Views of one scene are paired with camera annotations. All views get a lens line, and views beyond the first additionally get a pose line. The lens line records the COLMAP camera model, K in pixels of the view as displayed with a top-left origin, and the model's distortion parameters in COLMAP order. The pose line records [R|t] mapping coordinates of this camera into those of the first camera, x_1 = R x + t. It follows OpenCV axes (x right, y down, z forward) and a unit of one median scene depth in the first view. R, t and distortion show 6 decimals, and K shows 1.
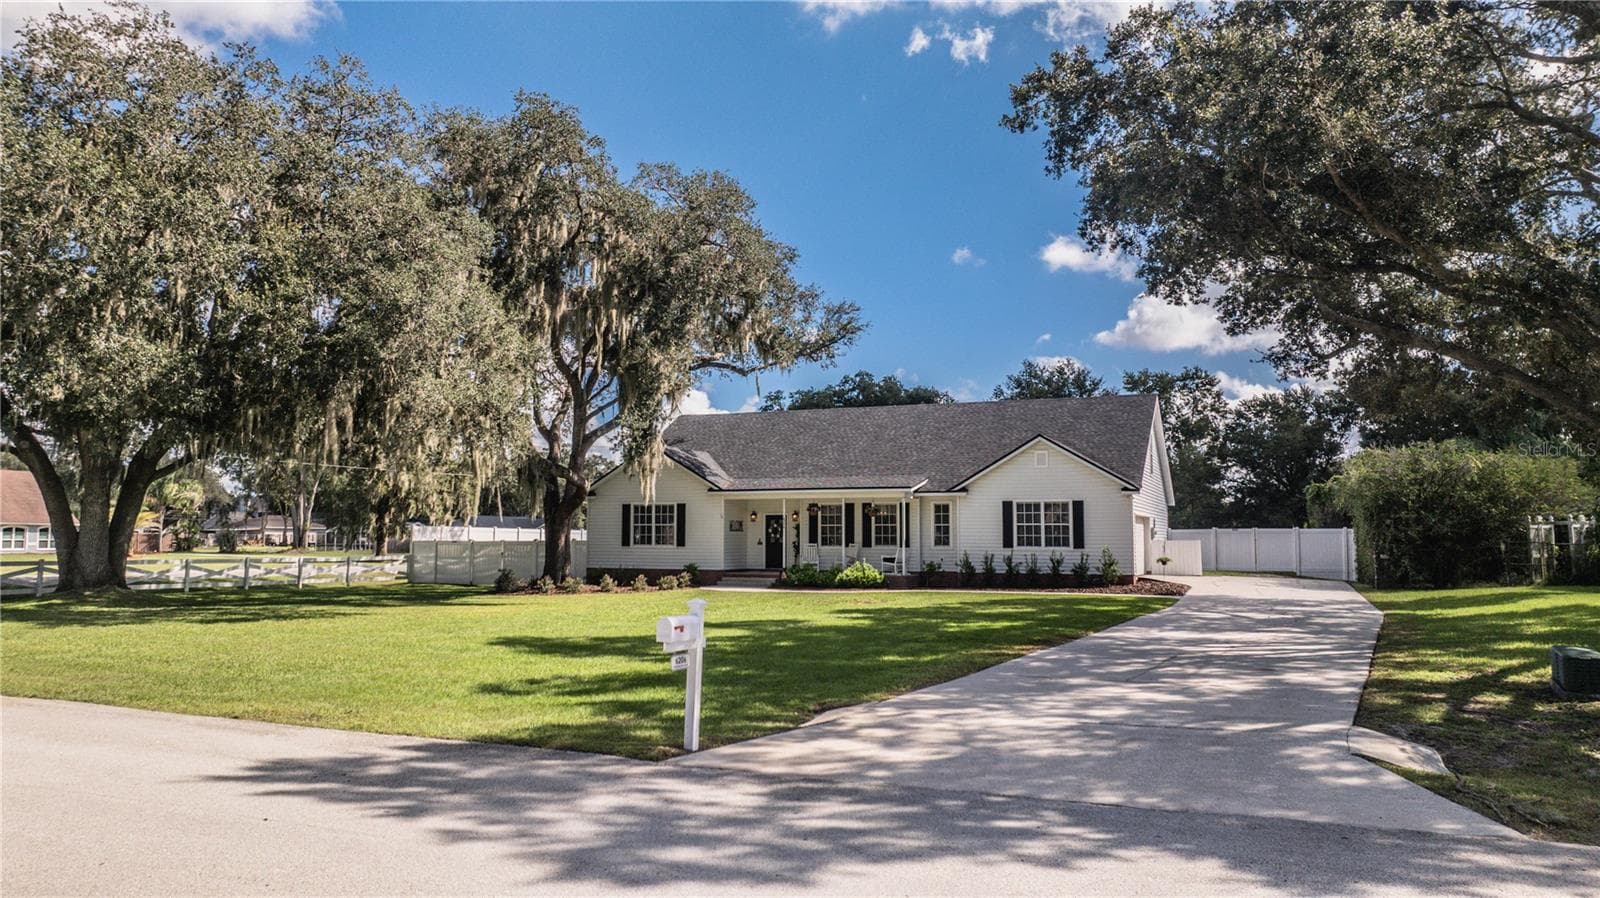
lens RADIAL K [[1126.9, 0, 794.2], [0, 1126.9, 445.0], [0, 0, 1]] dist [-0.030608, 0.035187]
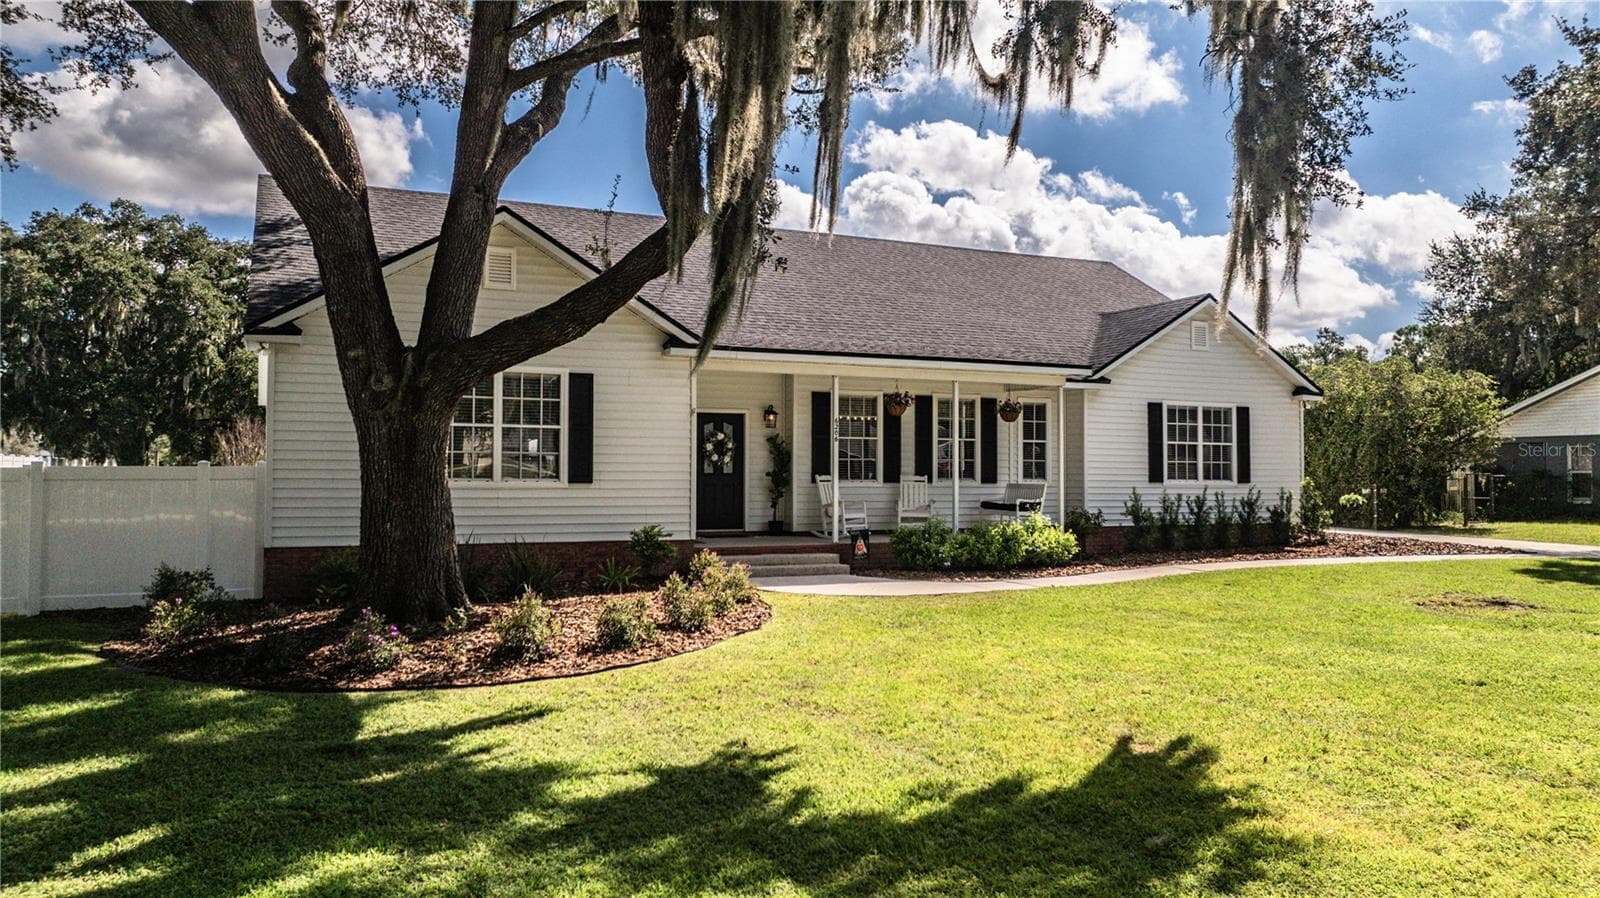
lens RADIAL K [[1126.9, 0, 794.2], [0, 1126.9, 445.0], [0, 0, 1]] dist [-0.030608, 0.035187]
pose [[0.674117, 0.019882, 0.738357, -0.352590], [-0.062091, 0.997625, 0.029826, 0.063587], [-0.736010, -0.065952, 0.673750, 0.717136]]
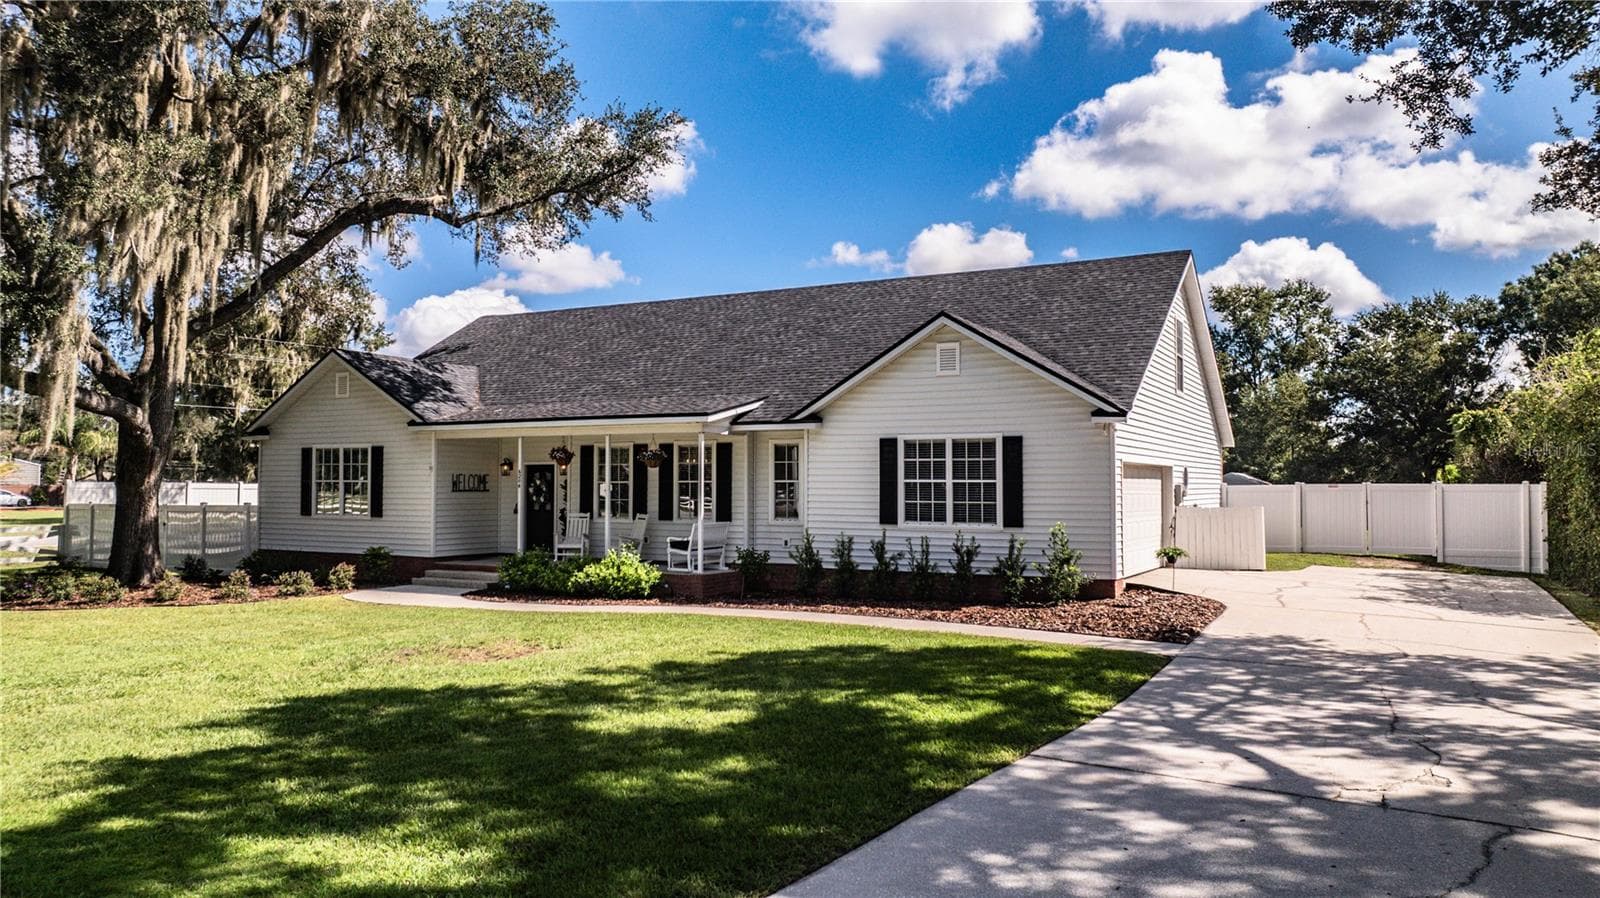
lens RADIAL K [[1126.9, 0, 794.2], [0, 1126.9, 445.0], [0, 0, 1]] dist [-0.030608, 0.035187]
pose [[0.995965, -0.006041, -0.089539, 0.185877], [0.010318, 0.998824, 0.047382, 0.025984], [0.089147, -0.048115, 0.994856, 0.439292]]
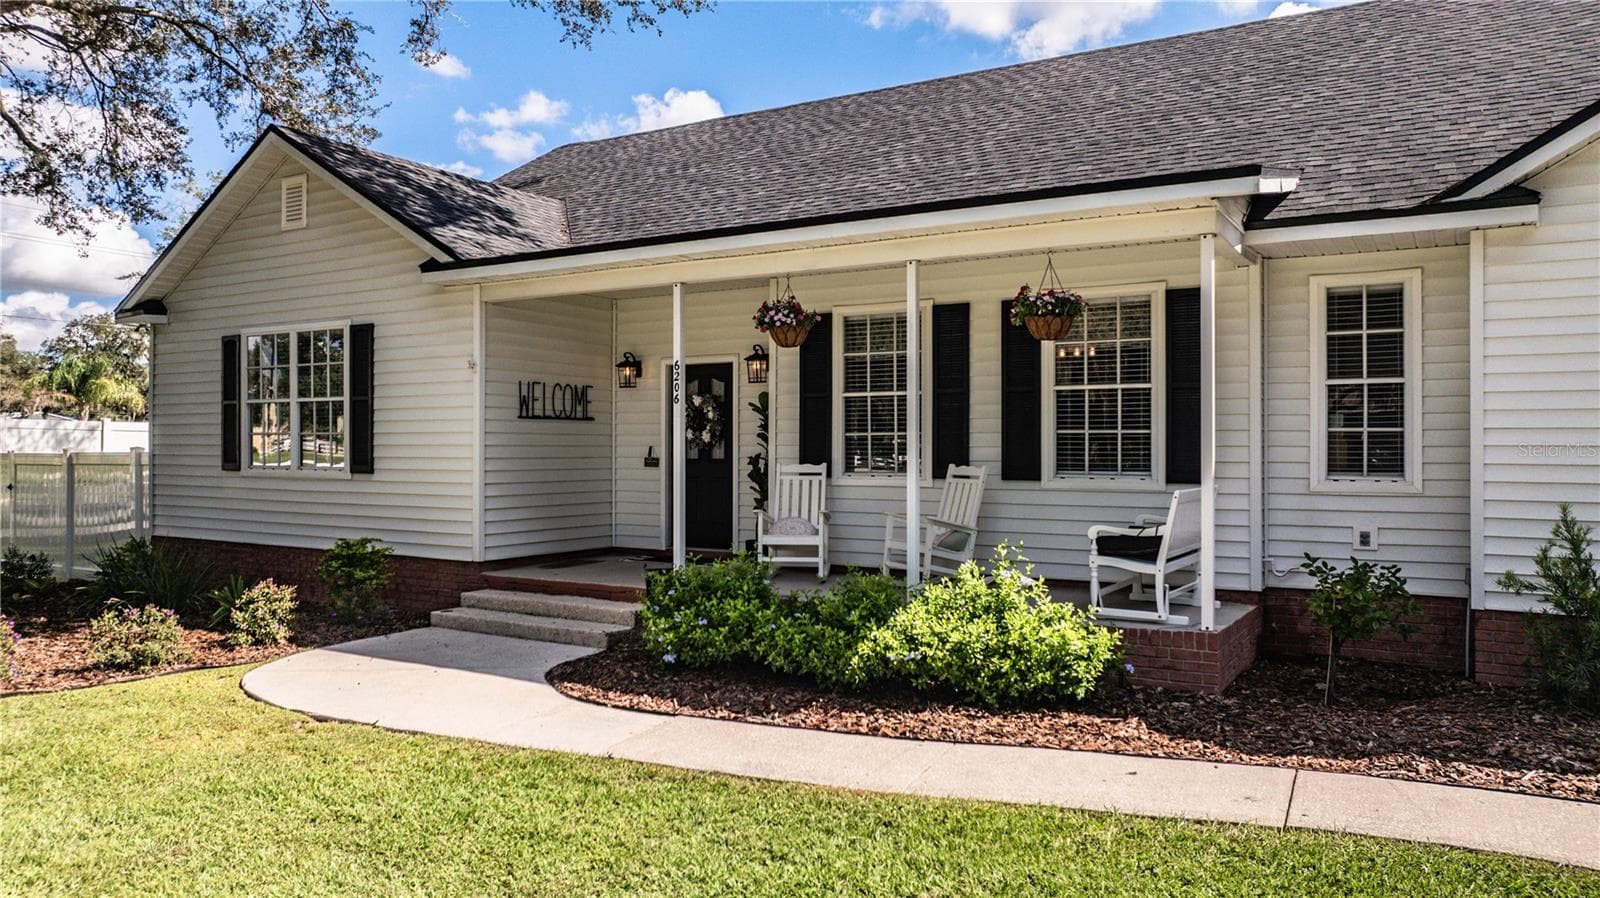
lens RADIAL K [[1126.9, 0, 794.2], [0, 1126.9, 445.0], [0, 0, 1]] dist [-0.030608, 0.035187]
pose [[0.990131, -0.003604, -0.140097, 0.051043], [0.015235, 0.996513, 0.082033, 0.063653], [0.139313, -0.083357, 0.986734, 0.766838]]
